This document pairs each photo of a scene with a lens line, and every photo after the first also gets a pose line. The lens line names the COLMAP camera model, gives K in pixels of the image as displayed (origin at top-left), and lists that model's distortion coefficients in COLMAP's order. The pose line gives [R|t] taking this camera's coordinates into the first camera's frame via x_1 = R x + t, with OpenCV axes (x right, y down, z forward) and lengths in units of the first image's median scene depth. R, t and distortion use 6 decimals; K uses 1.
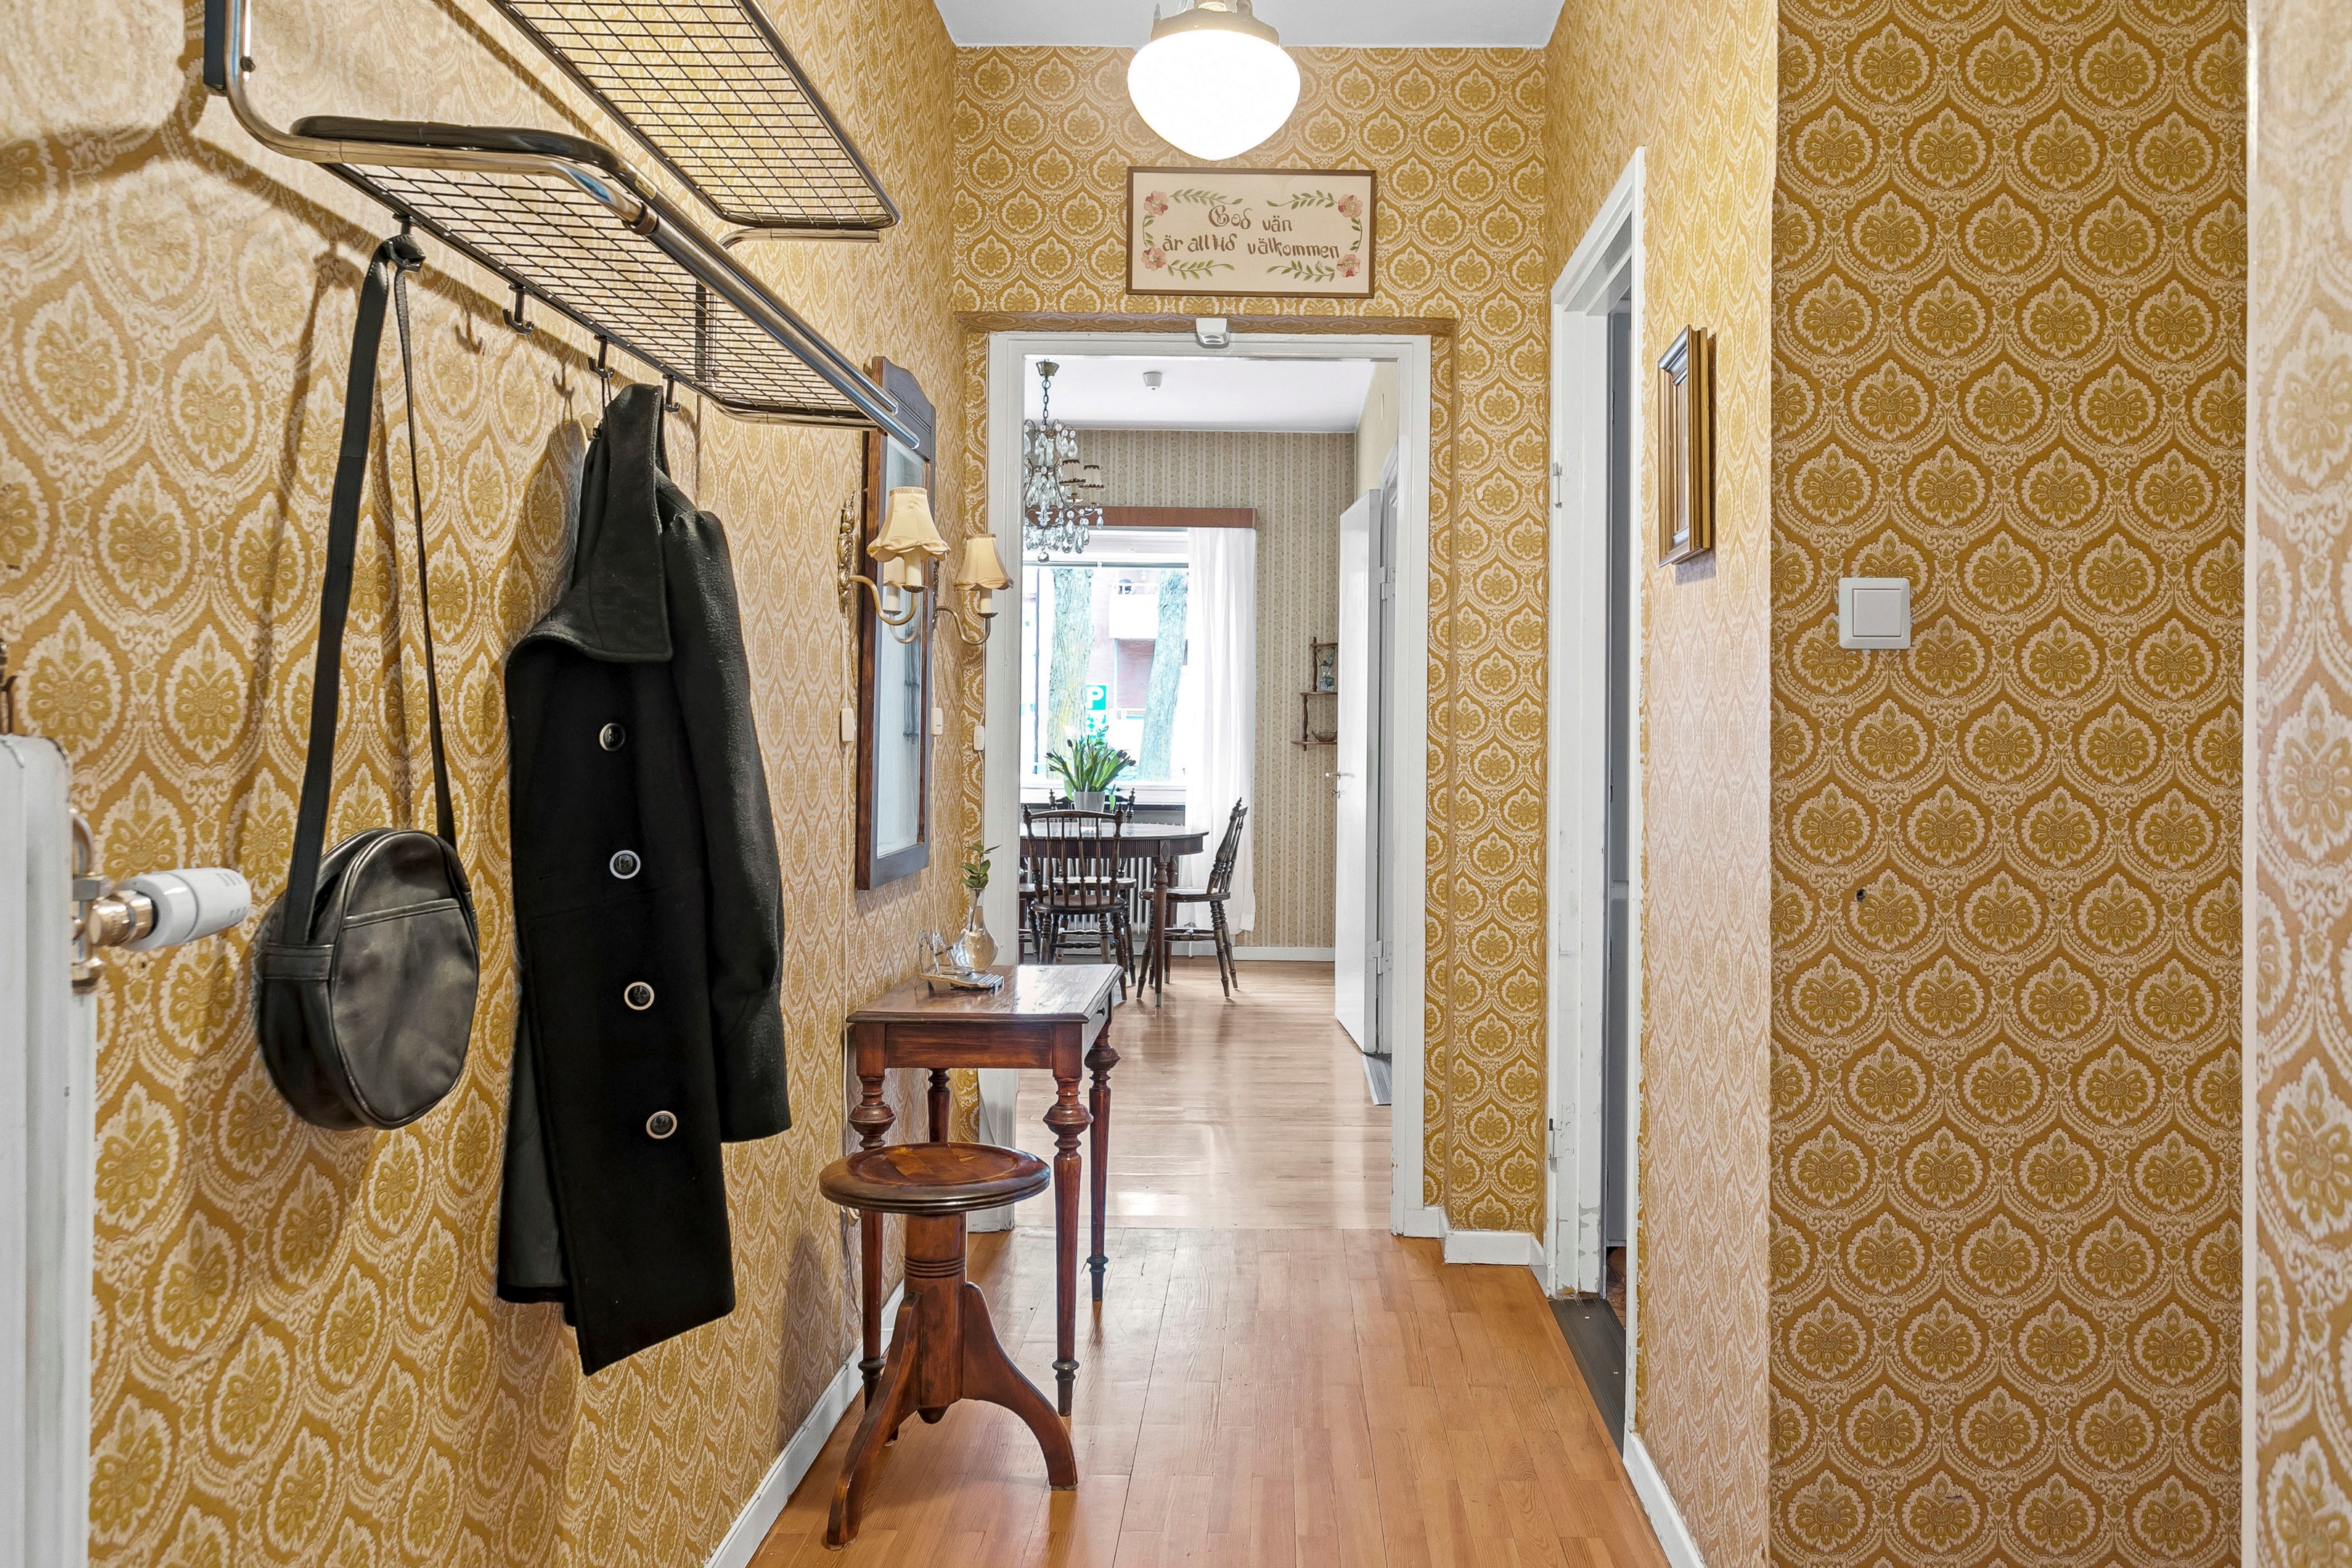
lens RADIAL K [[1697.4, 0, 1178.9], [0, 1697.4, 780.0], [0, 0, 1]] dist [-0.000620, -0.000008]
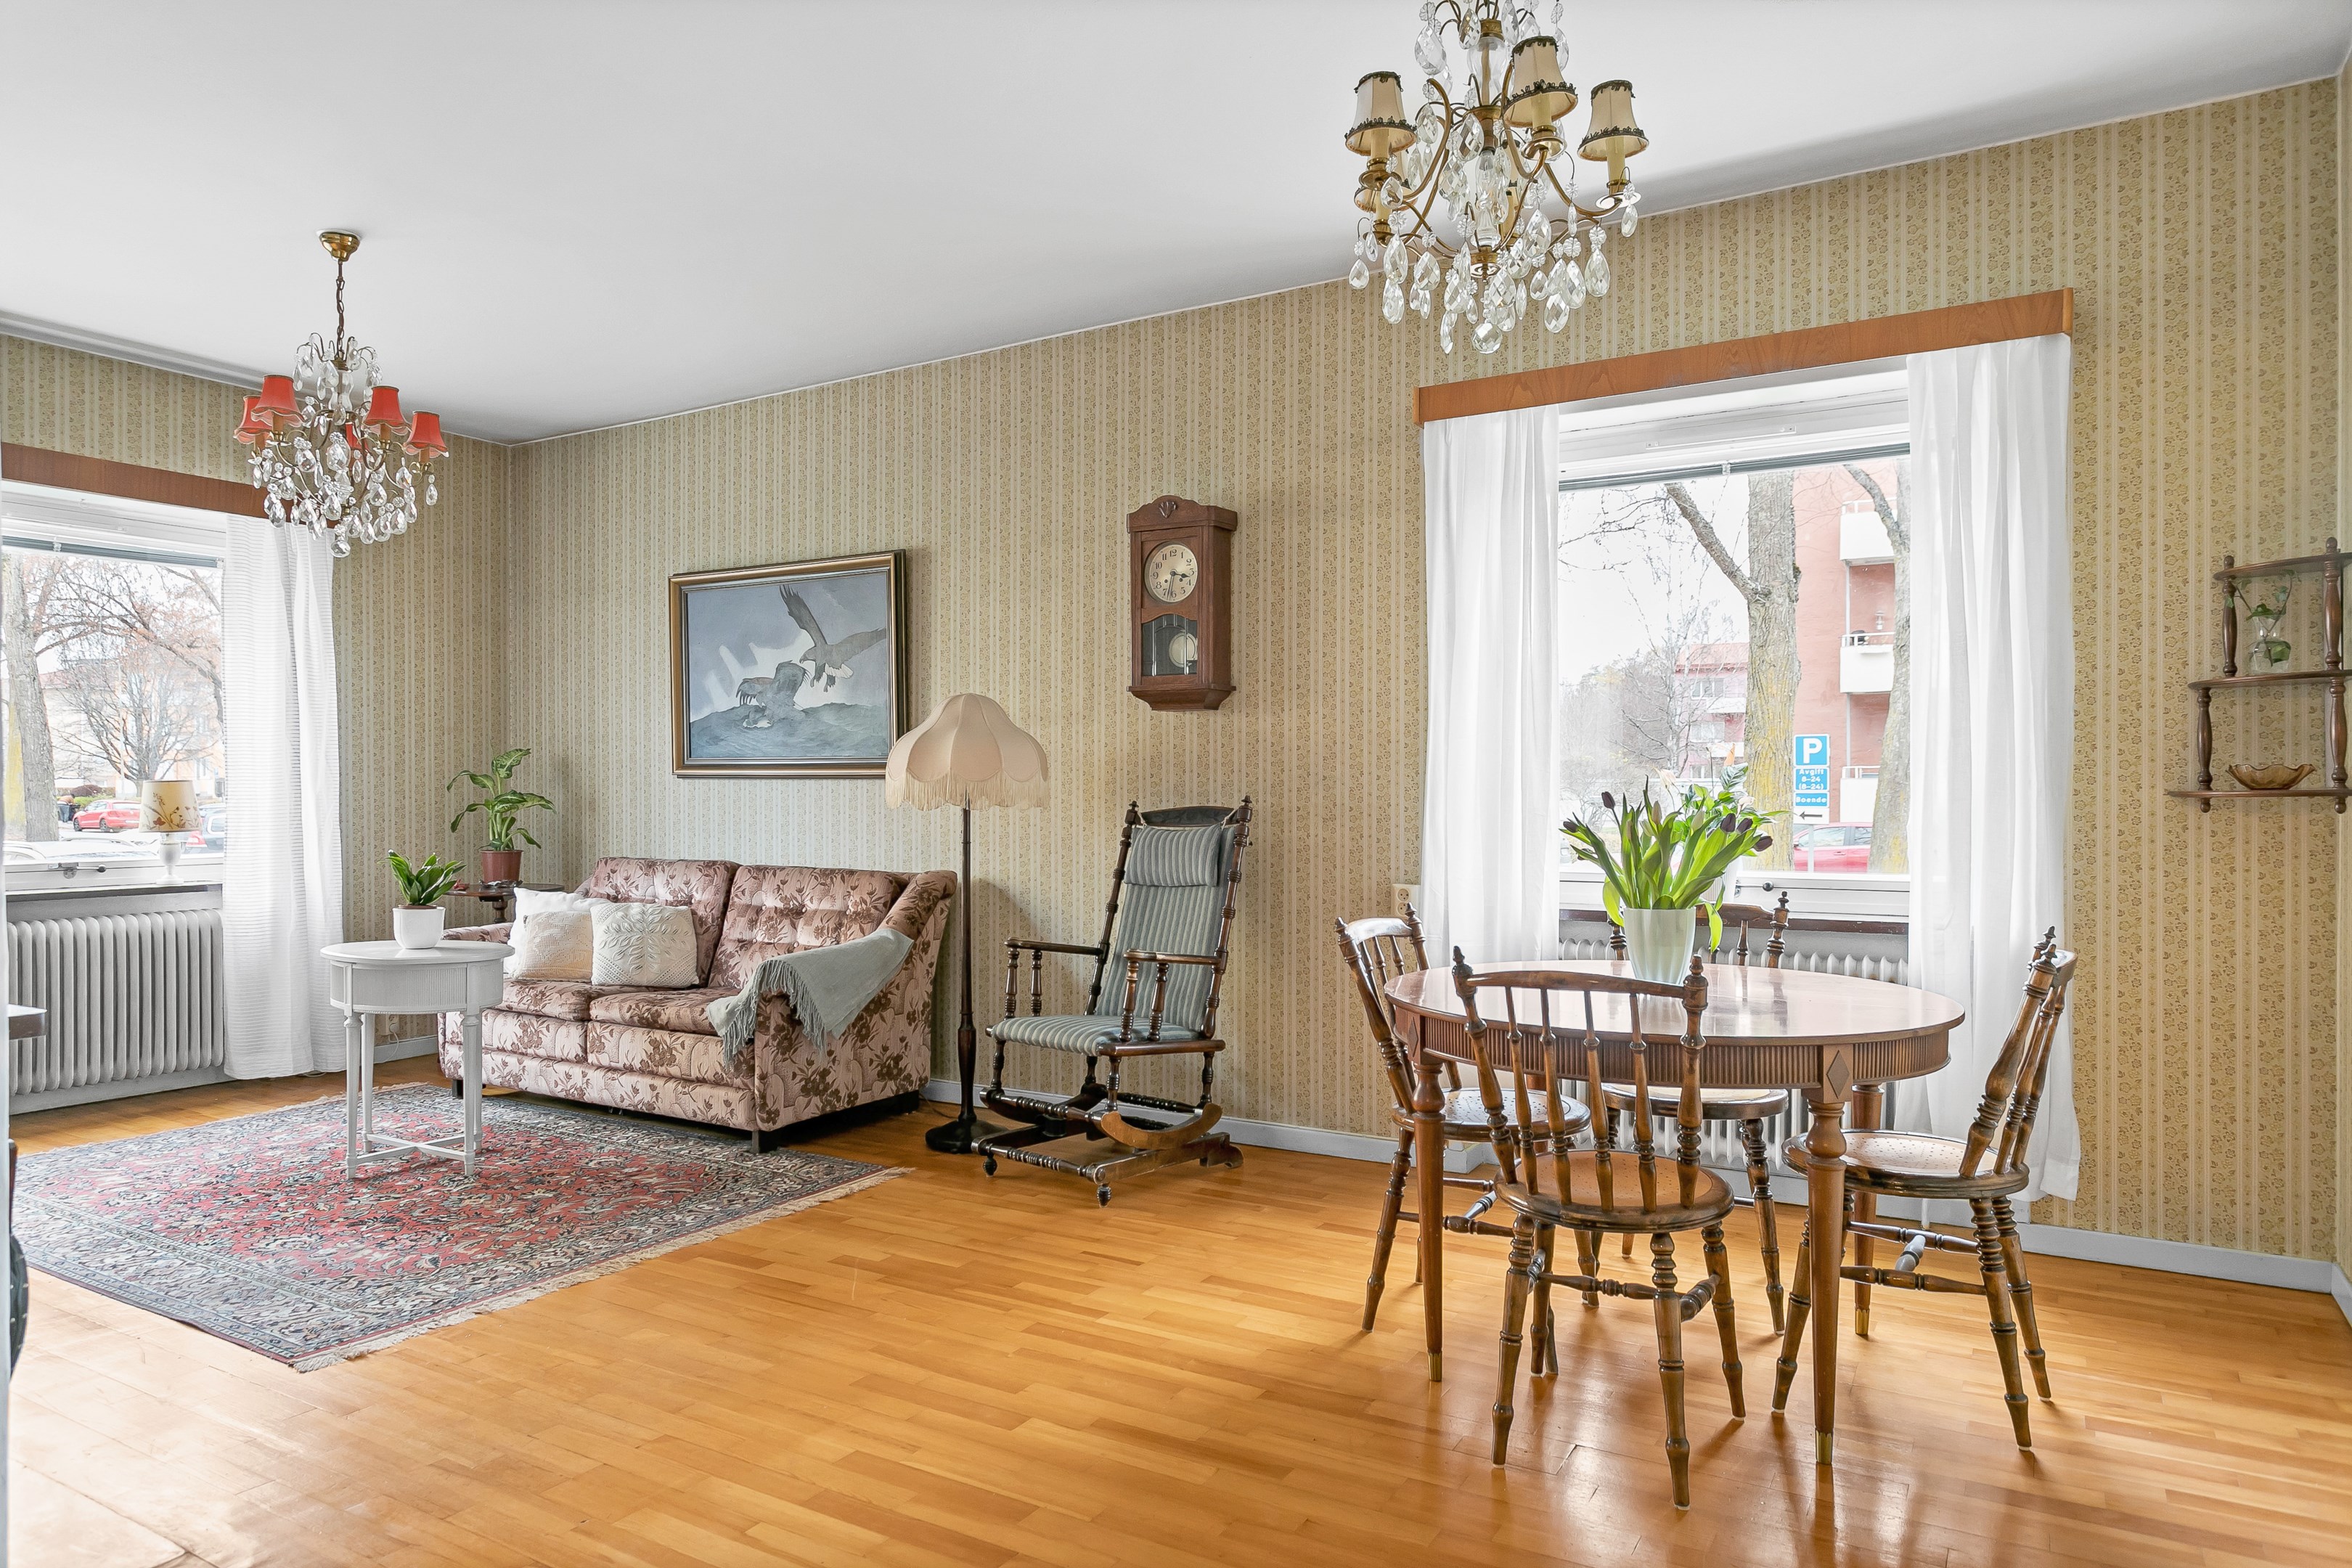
lens RADIAL K [[1446.8, 0, 1170.4], [0, 1446.8, 800.3], [0, 0, 1]] dist [-0.004849, 0.004578]
pose [[0.885107, -0.011092, -0.465255, 0.010933], [-0.003867, 0.999506, -0.031185, -0.008082], [0.465371, 0.029402, 0.884627, 0.594976]]
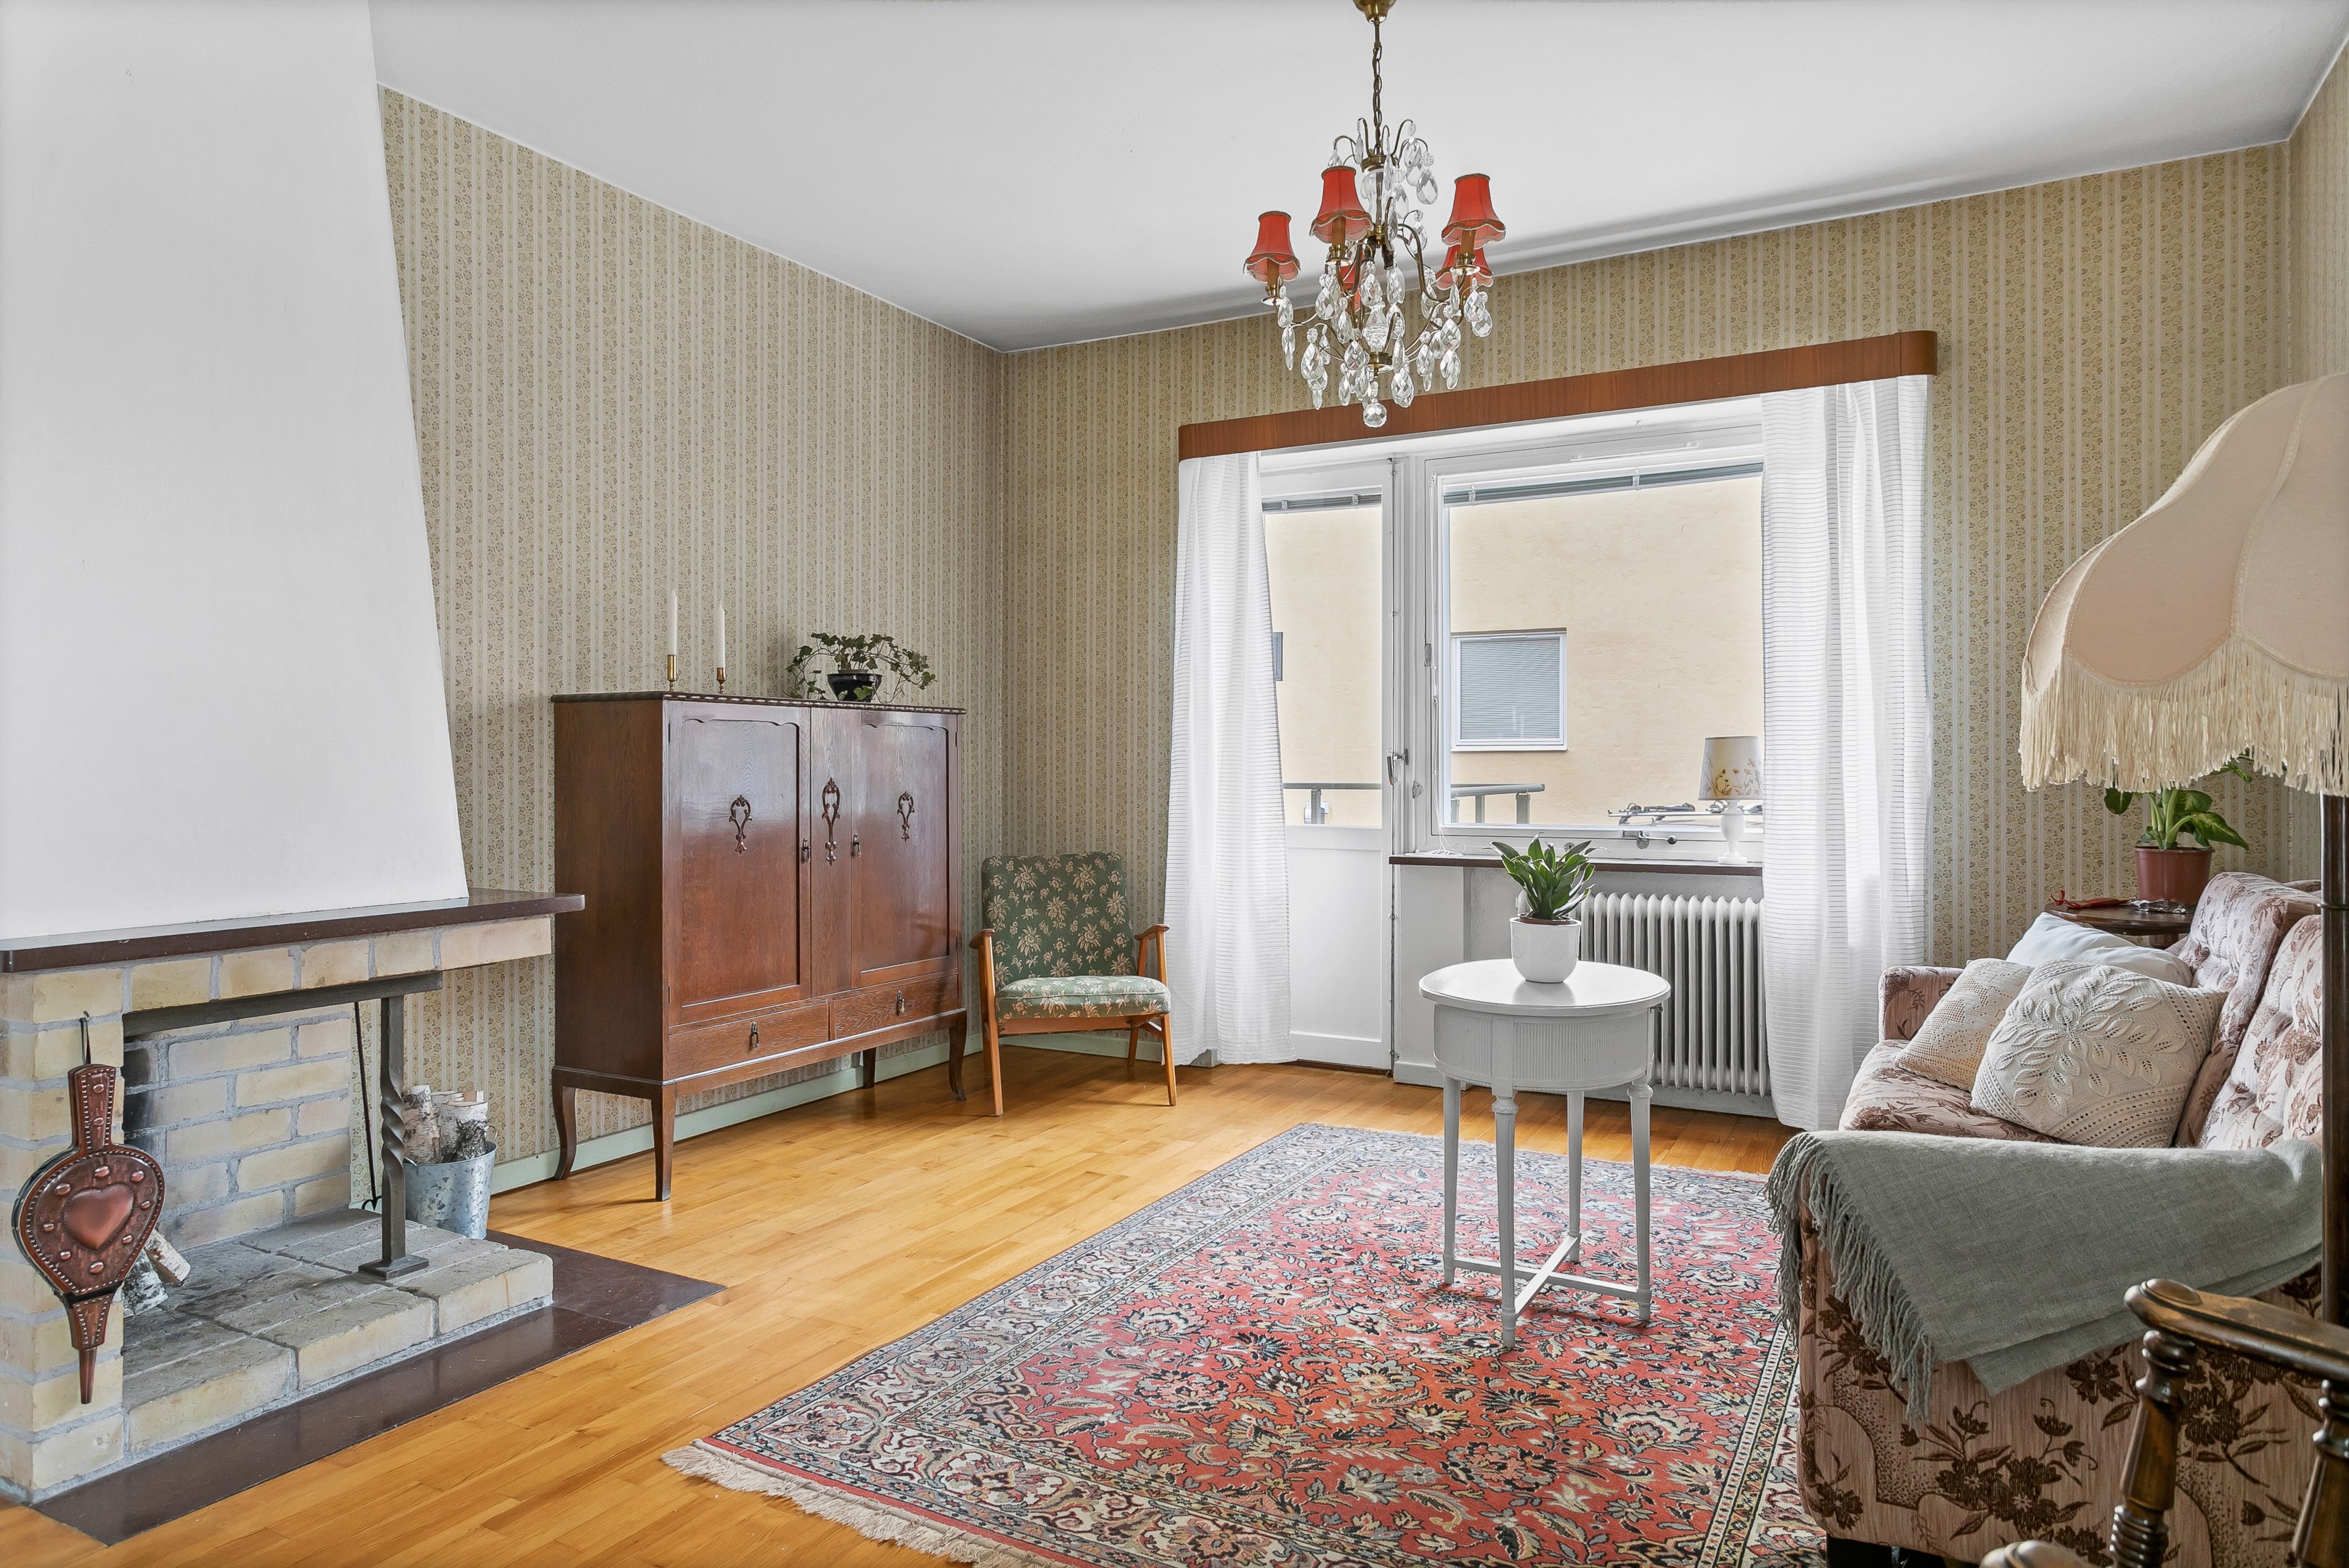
lens RADIAL K [[1445.0, 0, 1170.1], [0, 1445.0, 768.4], [0, 0, 1]] dist [-0.004849, 0.004578]
pose [[-0.429824, -0.008507, -0.902873, -0.134094], [-0.034840, 0.999367, 0.007170, -0.022031], [0.902240, 0.034538, -0.429848, 1.047788]]
